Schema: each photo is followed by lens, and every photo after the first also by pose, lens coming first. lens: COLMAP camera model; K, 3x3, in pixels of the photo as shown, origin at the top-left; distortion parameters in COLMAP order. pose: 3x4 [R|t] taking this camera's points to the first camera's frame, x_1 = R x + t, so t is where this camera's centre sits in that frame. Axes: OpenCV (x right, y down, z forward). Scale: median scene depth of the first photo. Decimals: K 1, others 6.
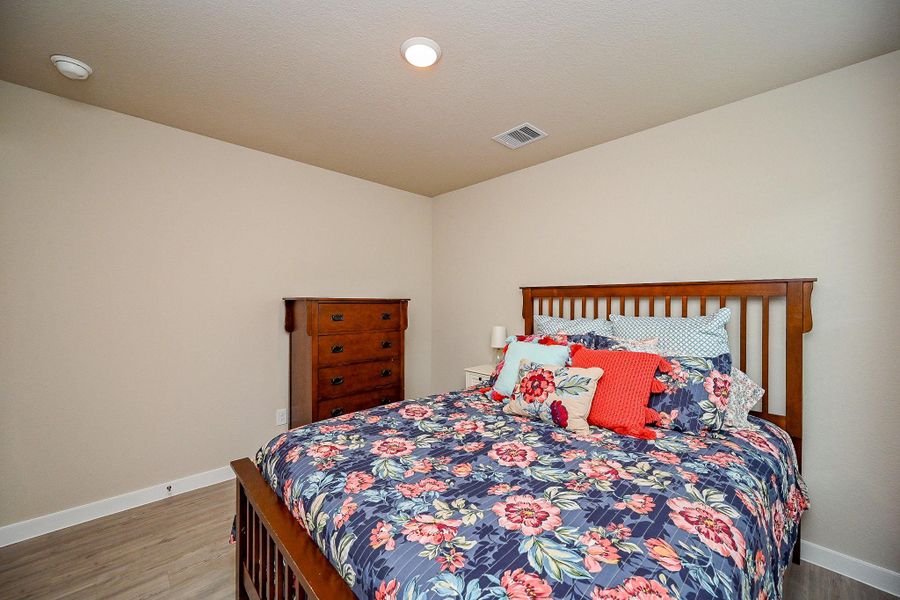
lens RADIAL K [[351.8, 0, 449.6], [0, 351.8, 304.0], [0, 0, 1]] dist [-0.001773, -0.000004]
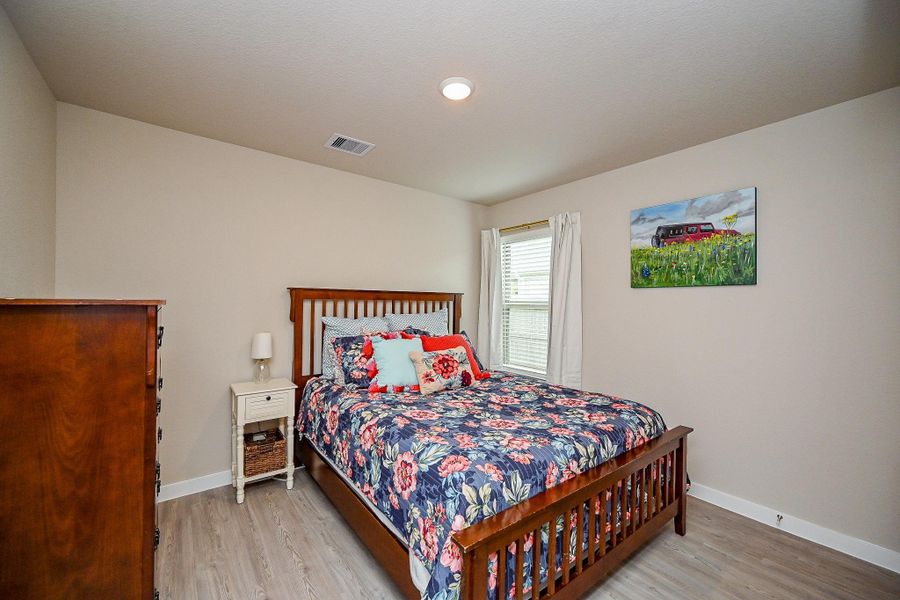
lens RADIAL K [[351.8, 0, 448.6], [0, 351.8, 298.9], [0, 0, 1]] dist [-0.001773, -0.000004]
pose [[0.113598, 0.001518, 0.993526, -1.195059], [-0.005960, 0.999982, -0.000847, -0.034916], [-0.993509, -0.005825, 0.113605, 0.868650]]
